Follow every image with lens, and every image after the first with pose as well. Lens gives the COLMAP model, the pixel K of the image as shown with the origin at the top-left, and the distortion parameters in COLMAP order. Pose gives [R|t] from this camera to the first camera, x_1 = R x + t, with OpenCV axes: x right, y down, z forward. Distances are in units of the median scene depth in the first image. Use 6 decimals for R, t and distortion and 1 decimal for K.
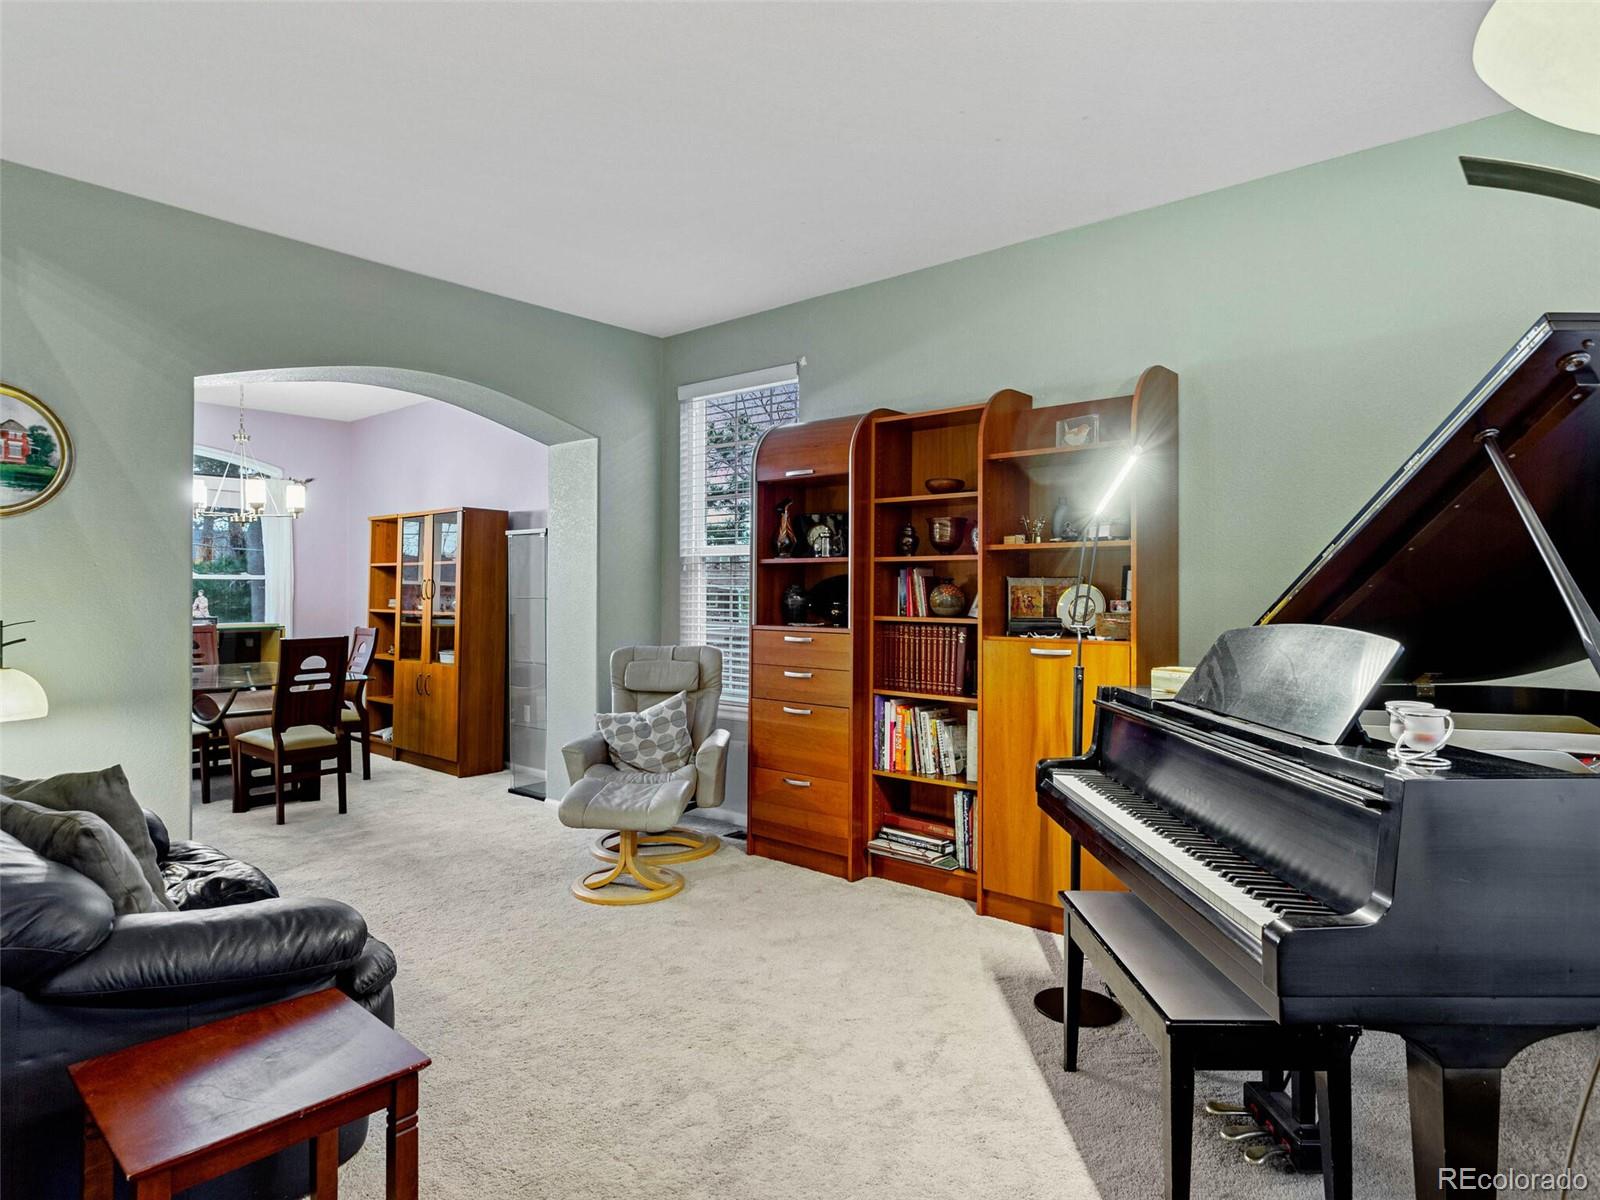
lens RADIAL K [[913.8, 0, 802.8], [0, 913.8, 585.1], [0, 0, 1]] dist [-0.011462, 0.007509]
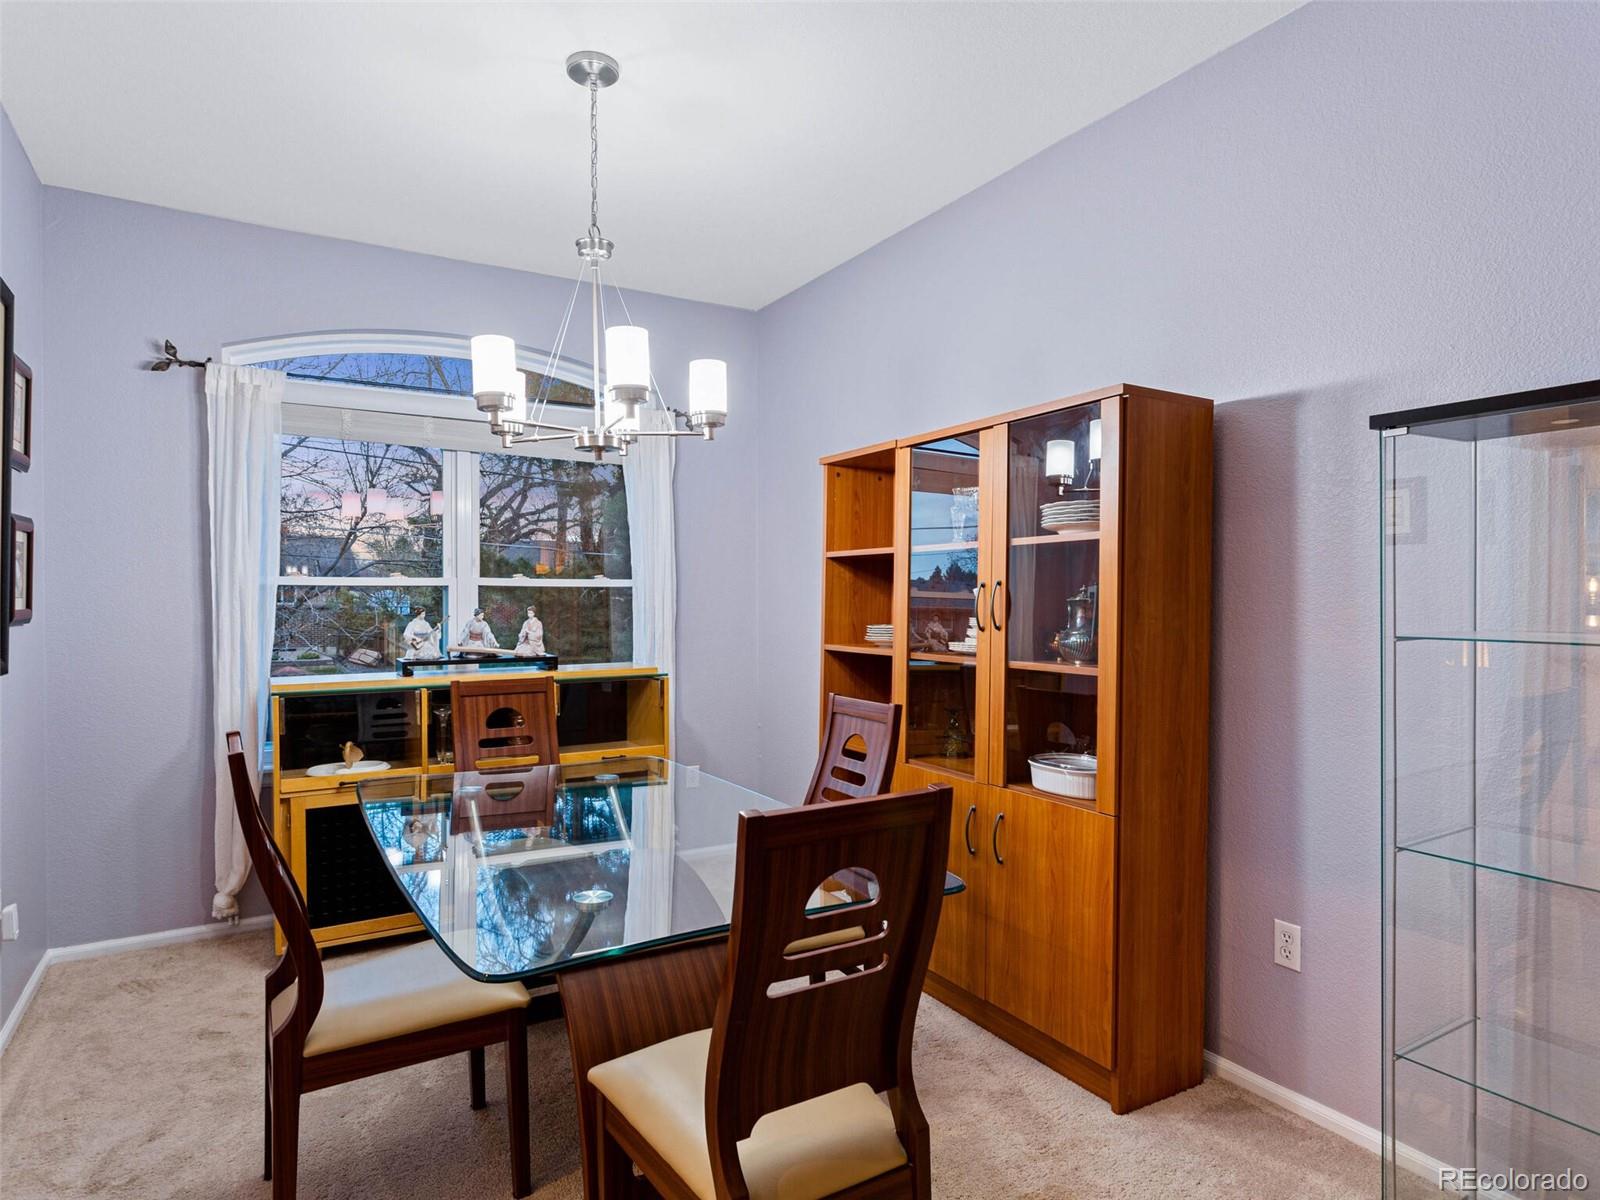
lens RADIAL K [[913.8, 0, 800.5], [0, 913.8, 604.3], [0, 0, 1]] dist [-0.011462, 0.007509]
pose [[0.946692, -0.002389, -0.322133, -0.352440], [0.006104, 0.999926, 0.010523, -0.000888], [0.322084, -0.011928, 0.946636, 0.567029]]
